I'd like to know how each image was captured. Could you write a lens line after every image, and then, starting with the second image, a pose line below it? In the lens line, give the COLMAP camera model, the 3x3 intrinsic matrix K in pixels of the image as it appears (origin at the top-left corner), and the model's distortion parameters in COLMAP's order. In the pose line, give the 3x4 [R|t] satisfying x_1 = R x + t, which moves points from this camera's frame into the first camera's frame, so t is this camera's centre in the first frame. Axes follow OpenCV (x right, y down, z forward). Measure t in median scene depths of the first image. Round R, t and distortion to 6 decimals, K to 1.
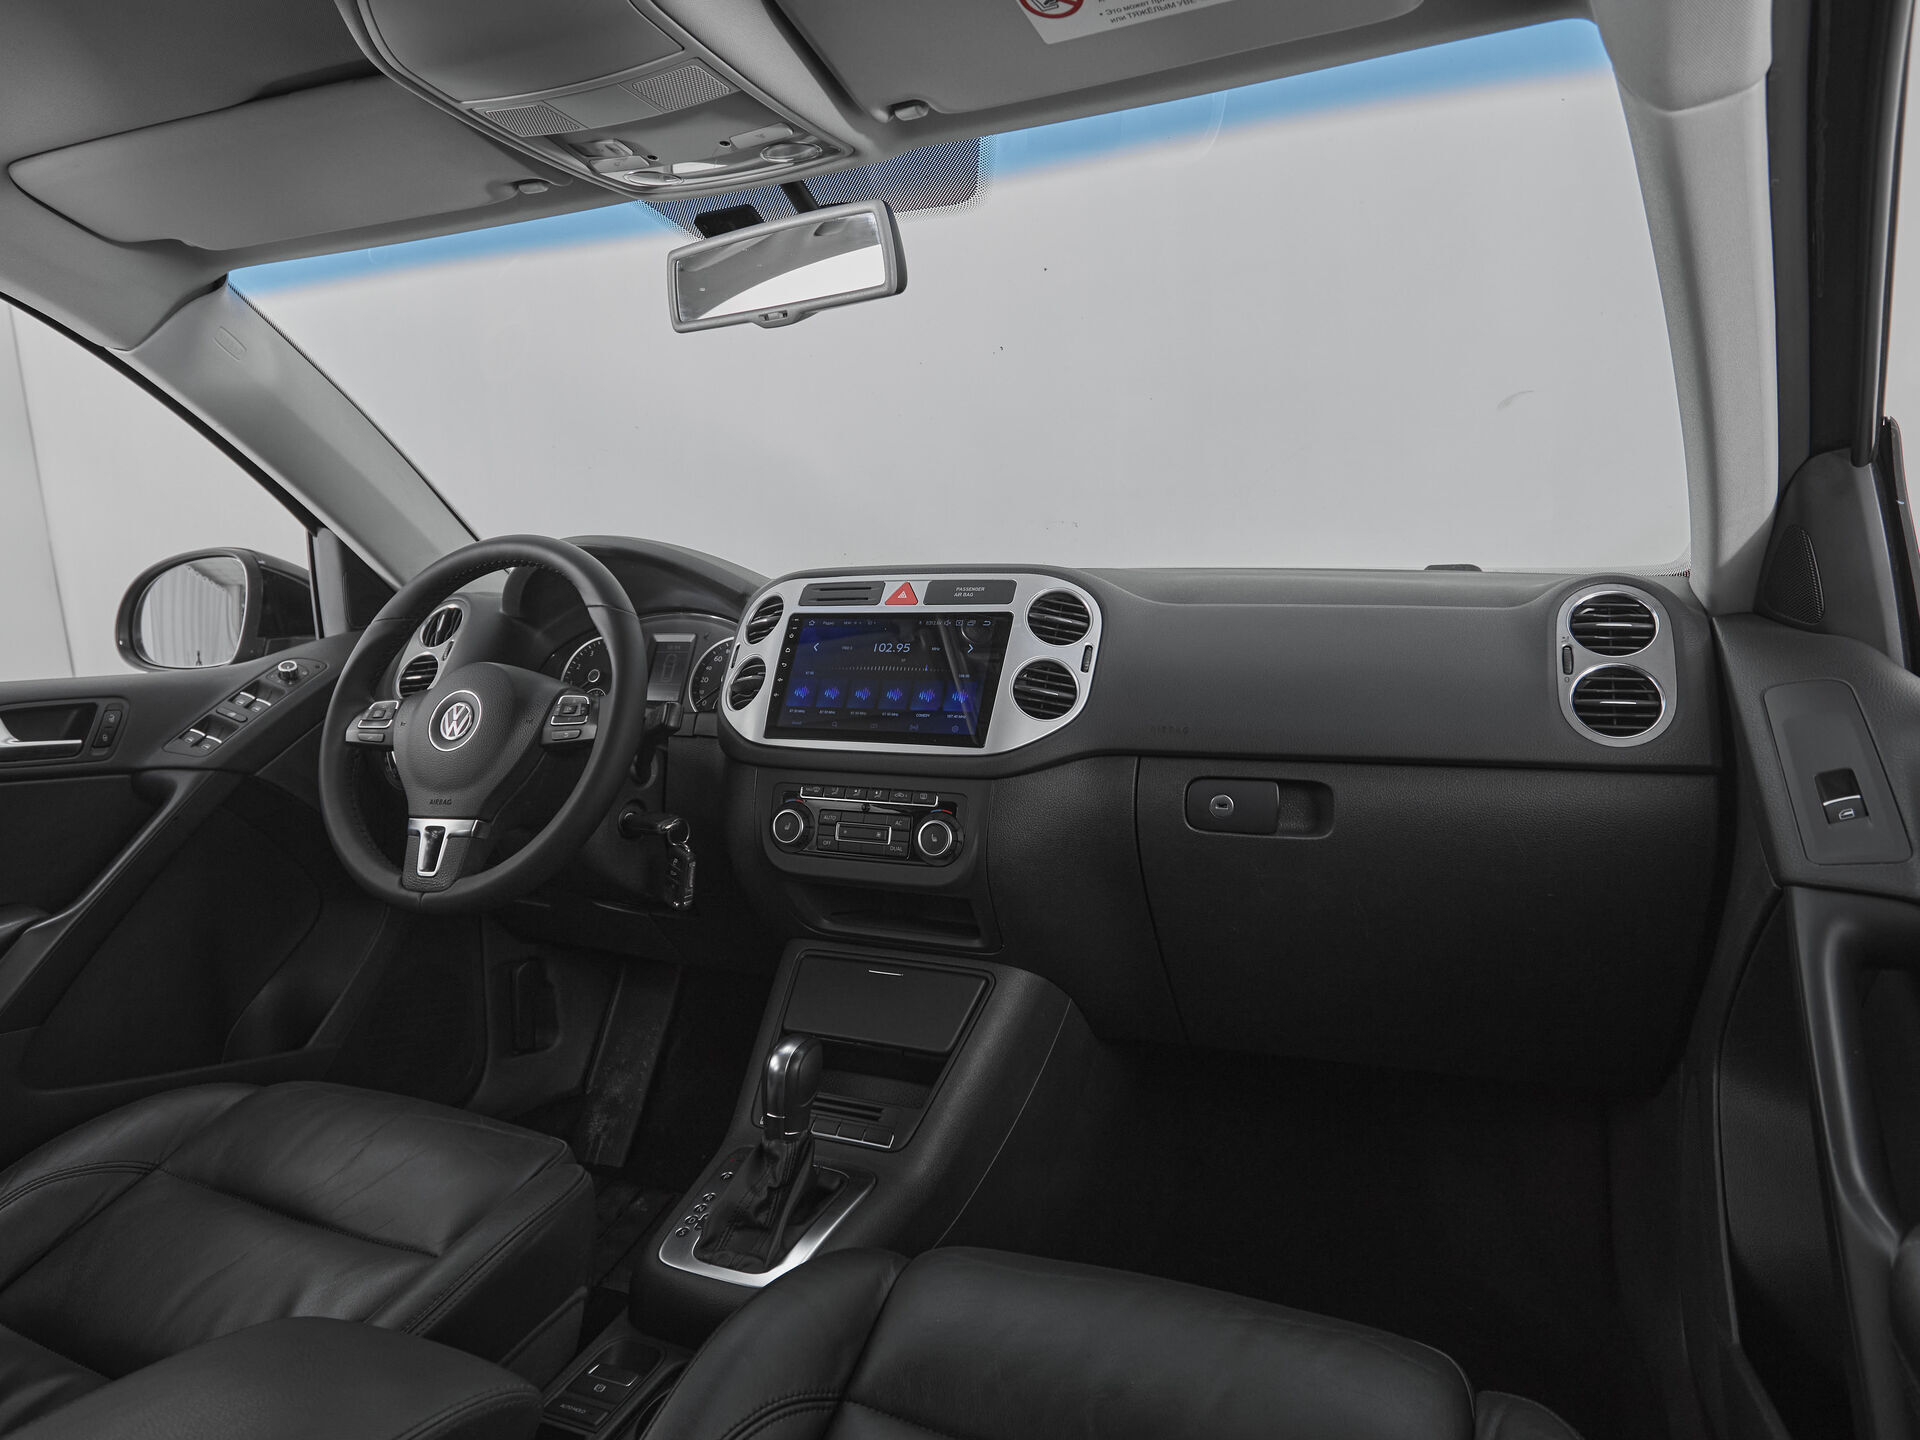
lens RADIAL K [[1259.2, 0, 935.7], [0, 1259.2, 719.9], [0, 0, 1]] dist [-0.012417, 0.006139]
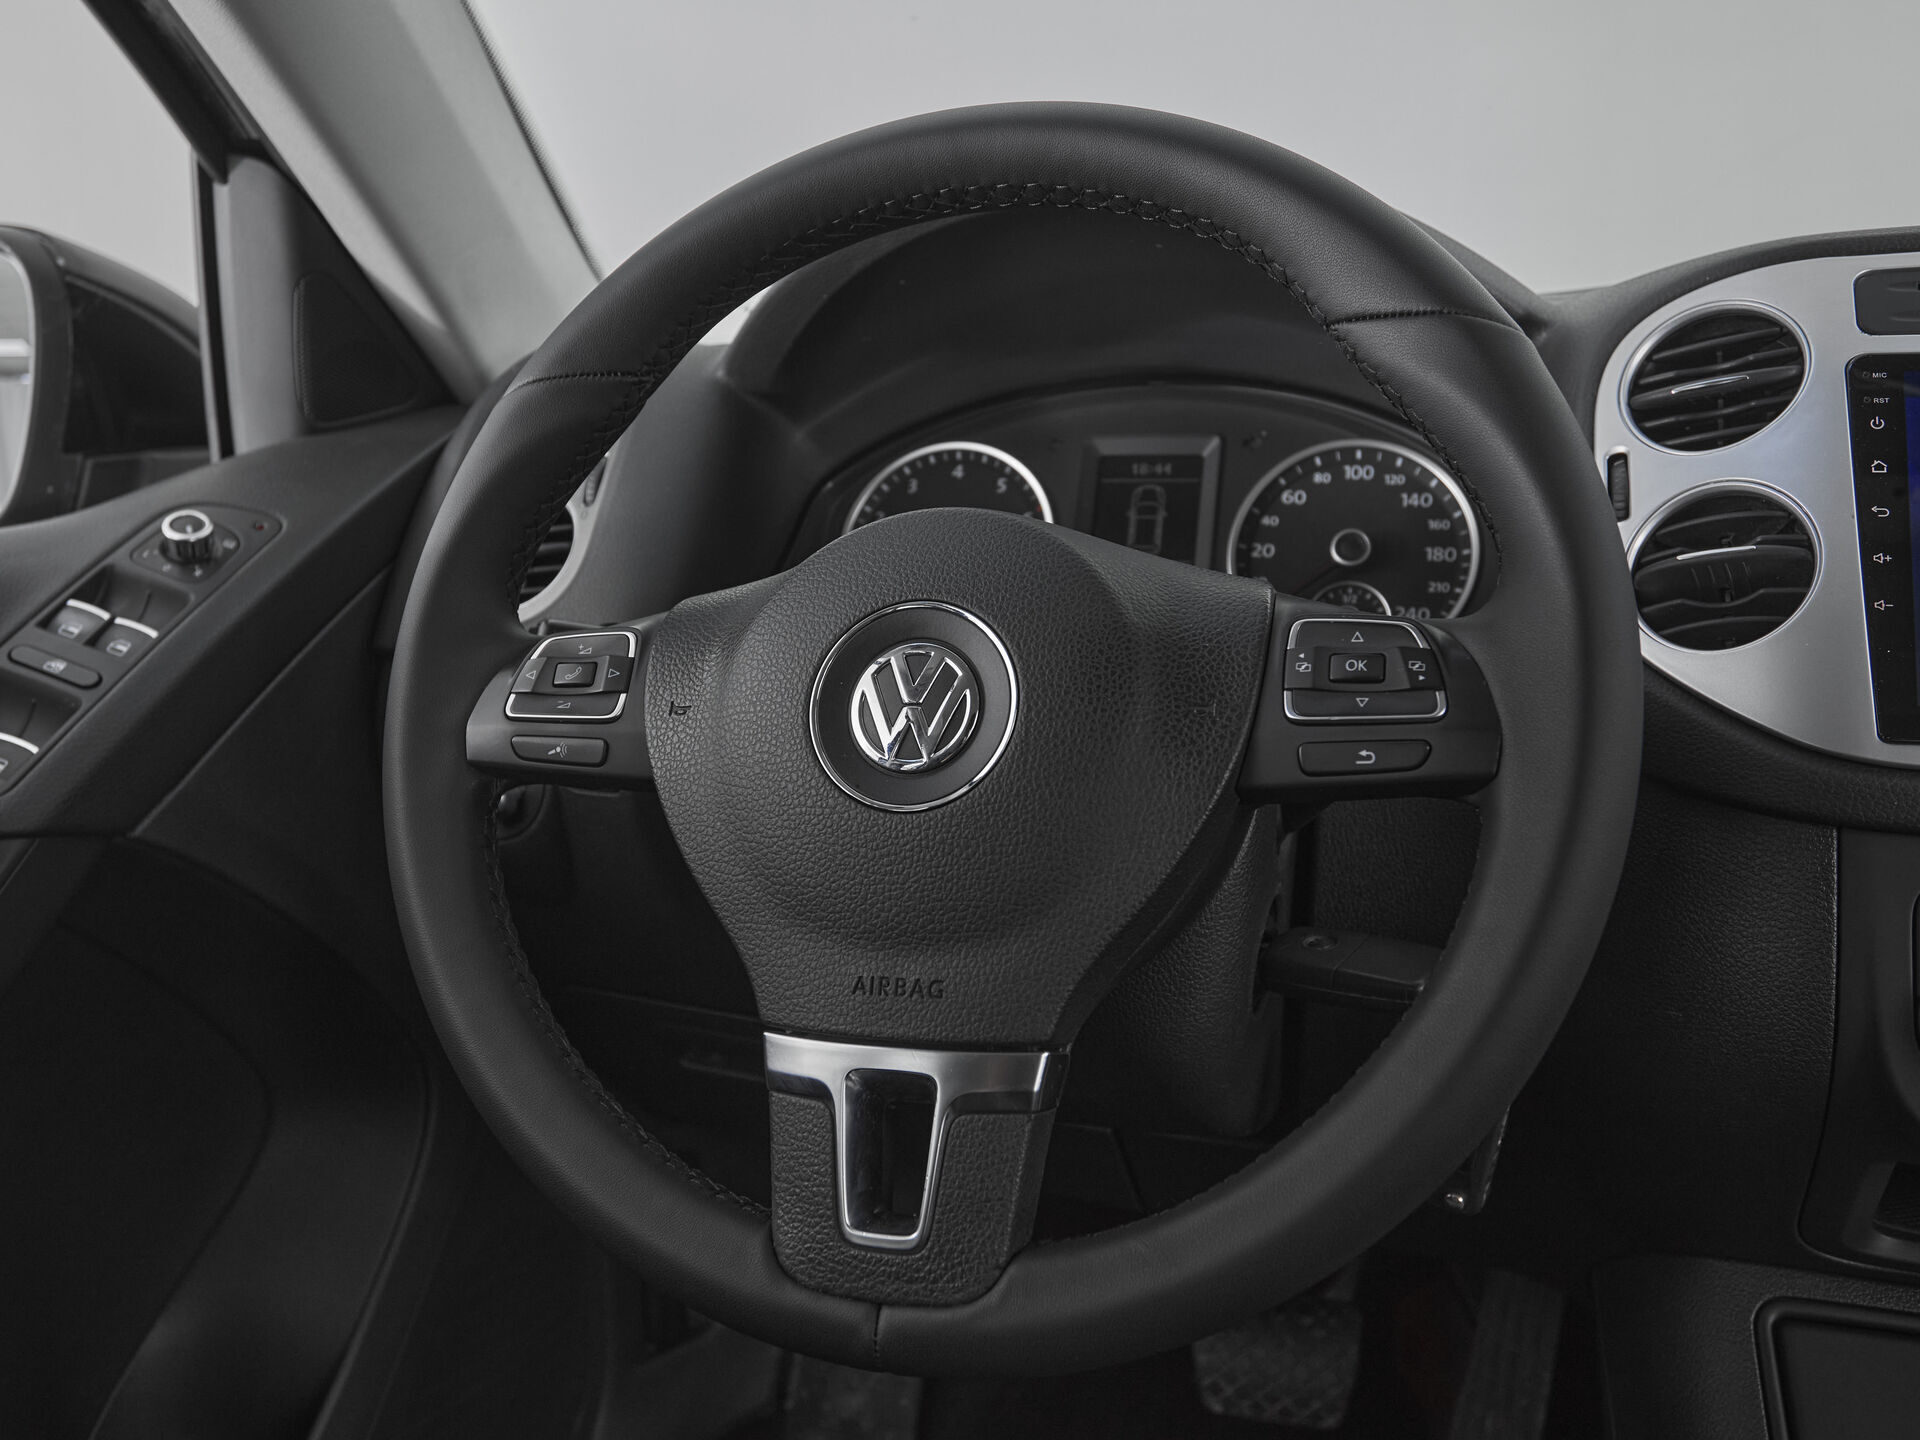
lens RADIAL K [[1586.7, 0, 903.4], [0, 1586.7, 721.3], [0, 0, 1]] dist [-0.065954, 0.045468]
pose [[0.996398, -0.018696, 0.082708, -0.415259], [0.011435, 0.996106, 0.087419, -0.028263], [-0.084020, -0.086158, 0.992732, 0.626423]]
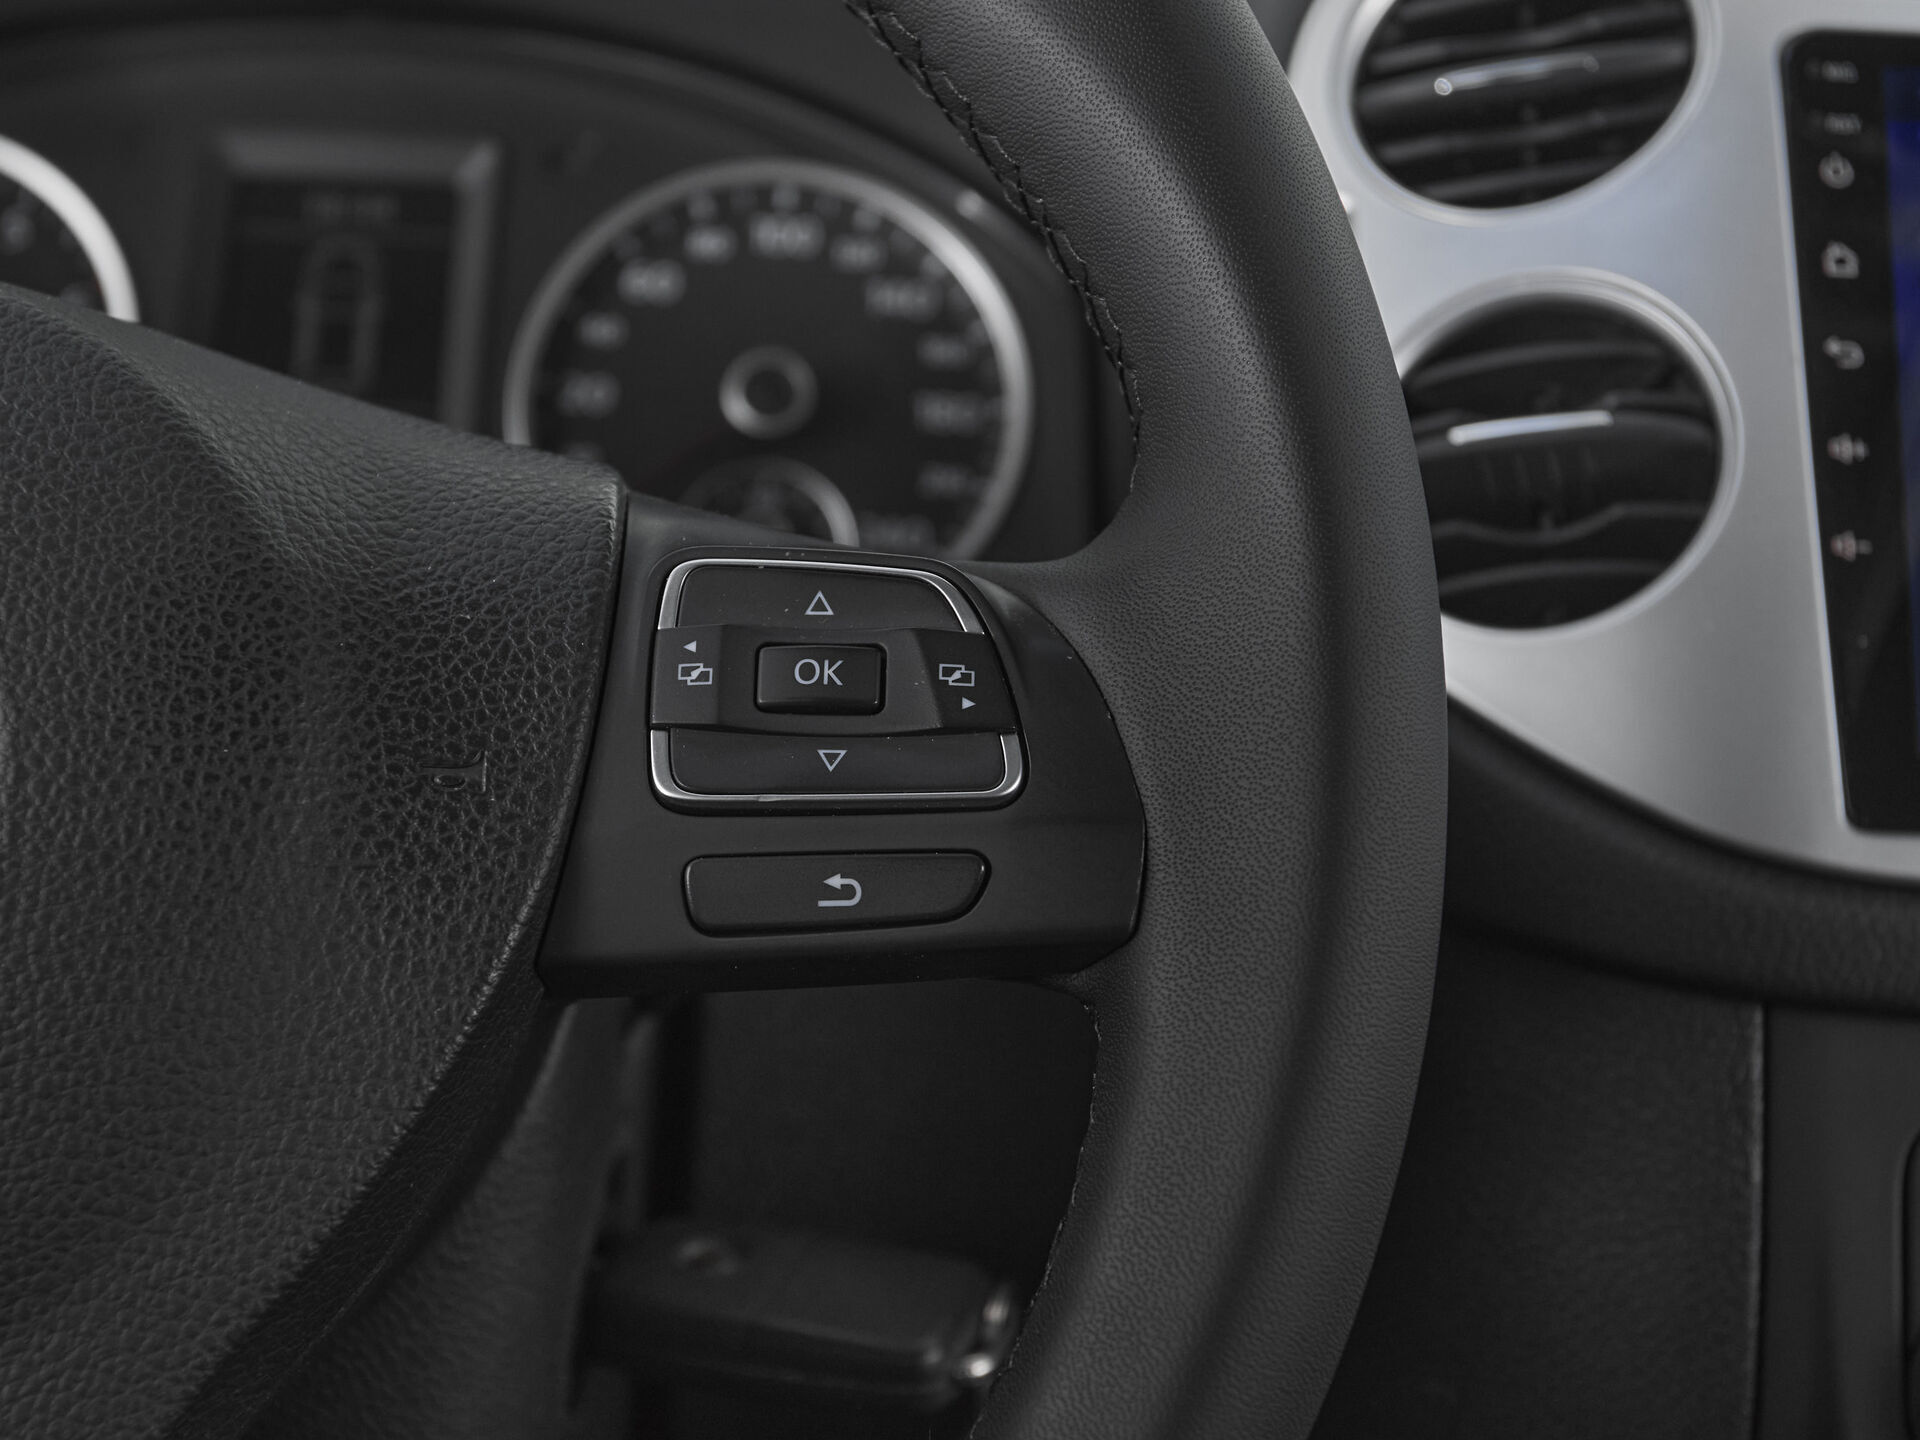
lens RADIAL K [[2940.4, 0, 791.3], [0, 2940.4, 791.4], [0, 0, 1]] dist [-0.009426, 0.000000]
pose [[0.927844, -0.025455, 0.372099, -0.390674], [-0.018820, 0.993202, 0.114872, -0.029344], [-0.372494, -0.113586, 0.921057, 0.714007]]
